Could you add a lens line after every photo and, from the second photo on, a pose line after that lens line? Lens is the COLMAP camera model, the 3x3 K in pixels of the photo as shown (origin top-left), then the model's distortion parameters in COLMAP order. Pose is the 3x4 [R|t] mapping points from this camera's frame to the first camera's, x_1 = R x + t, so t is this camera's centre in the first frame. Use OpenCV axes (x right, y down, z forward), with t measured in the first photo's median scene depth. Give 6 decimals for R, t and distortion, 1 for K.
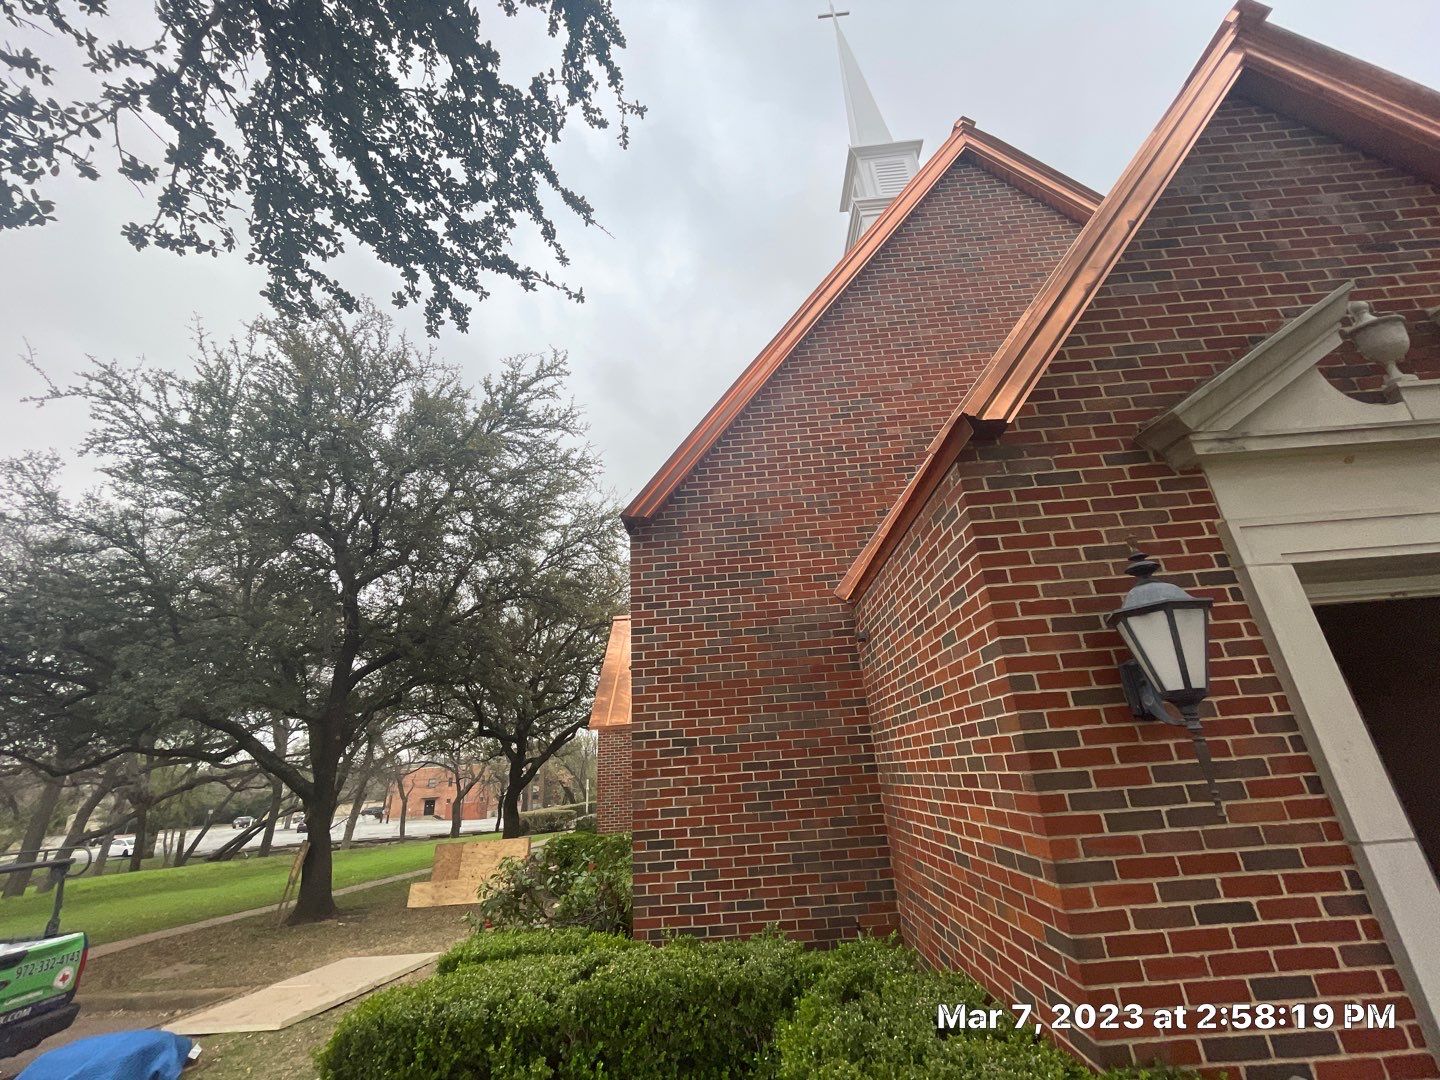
lens RADIAL K [[580.6, 0, 721.3], [0, 580.6, 541.2], [0, 0, 1]] dist [-0.002377, -0.000688]
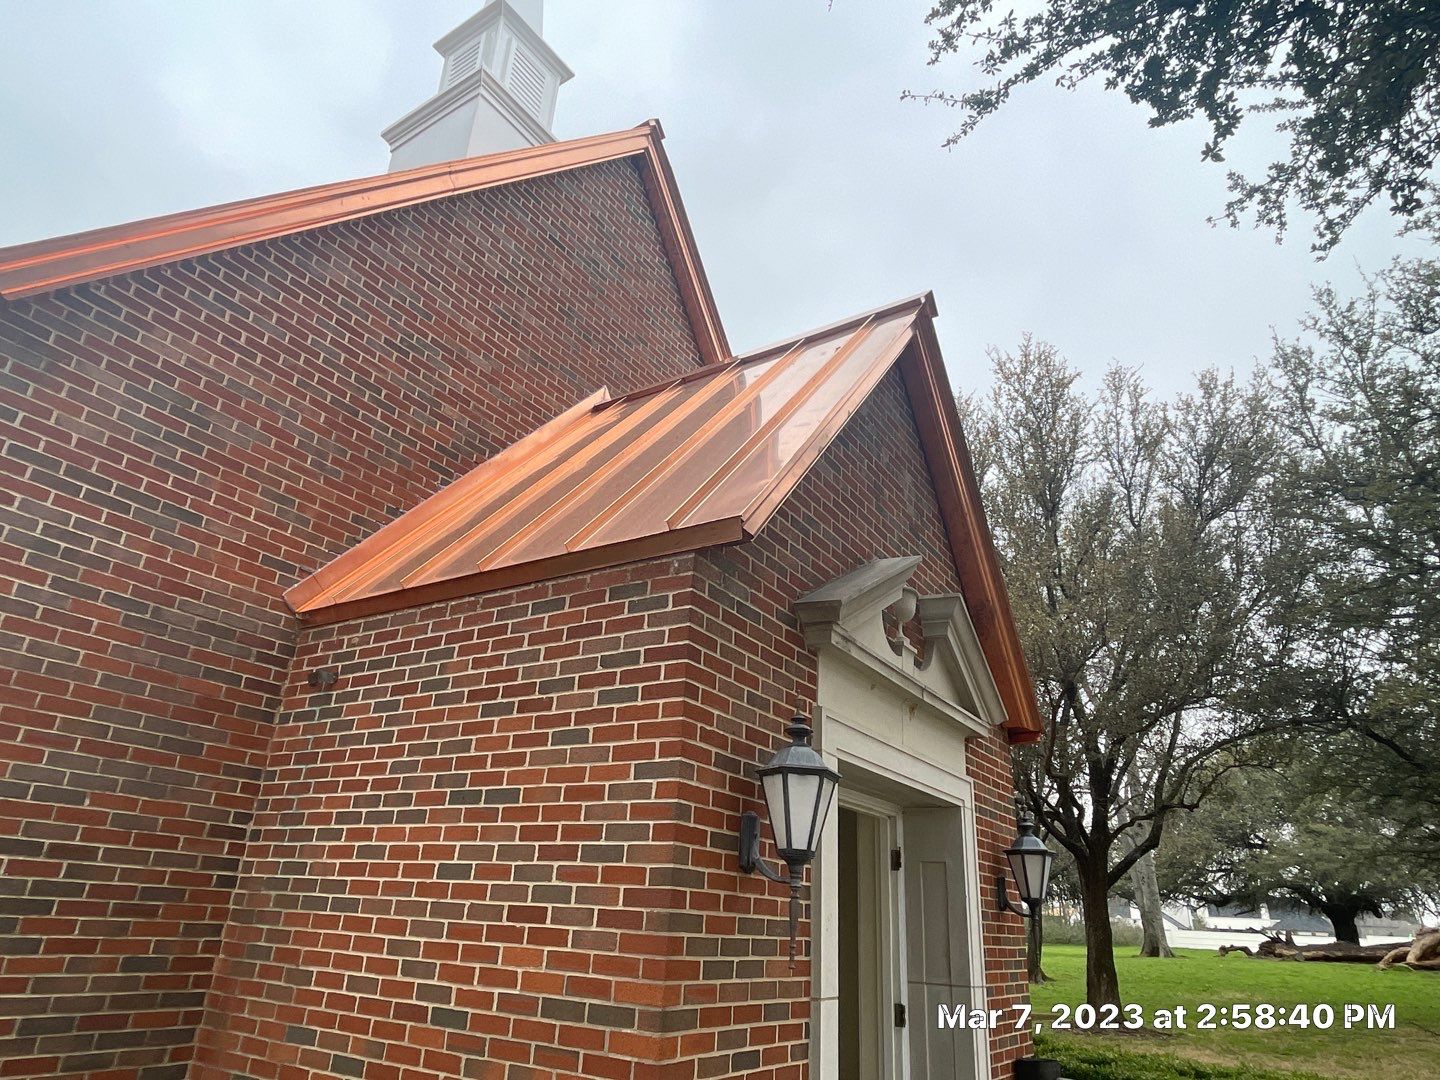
lens RADIAL K [[878.6, 0, 719.1], [0, 878.6, 537.8], [0, 0, 1]] dist [-0.002615, -0.000313]
pose [[0.503439, 0.427869, 0.750652, -0.329743], [-0.397017, 0.886186, -0.238856, 0.082967], [-0.767416, -0.177772, 0.616011, 0.090341]]
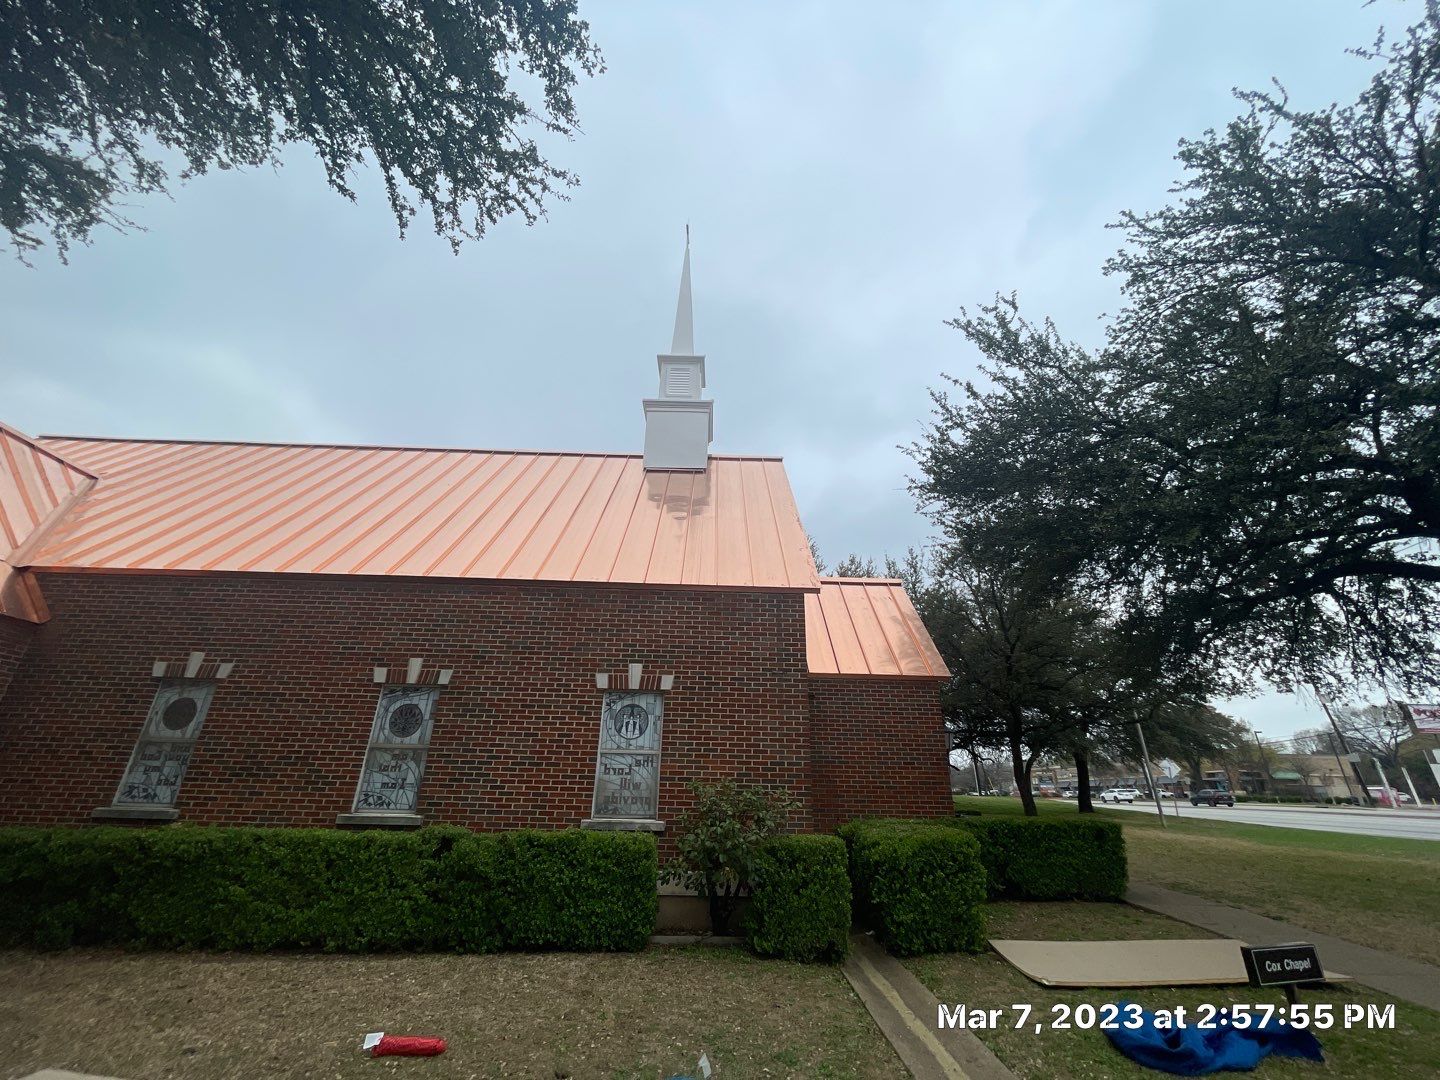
lens RADIAL K [[580.6, 0, 721.3], [0, 580.6, 541.2], [0, 0, 1]] dist [-0.002377, -0.000688]
pose [[-0.067728, 0.461029, 0.884797, -1.894904], [-0.383871, 0.806522, -0.449627, 0.790920], [-0.920900, -0.370100, 0.122352, 1.244494]]
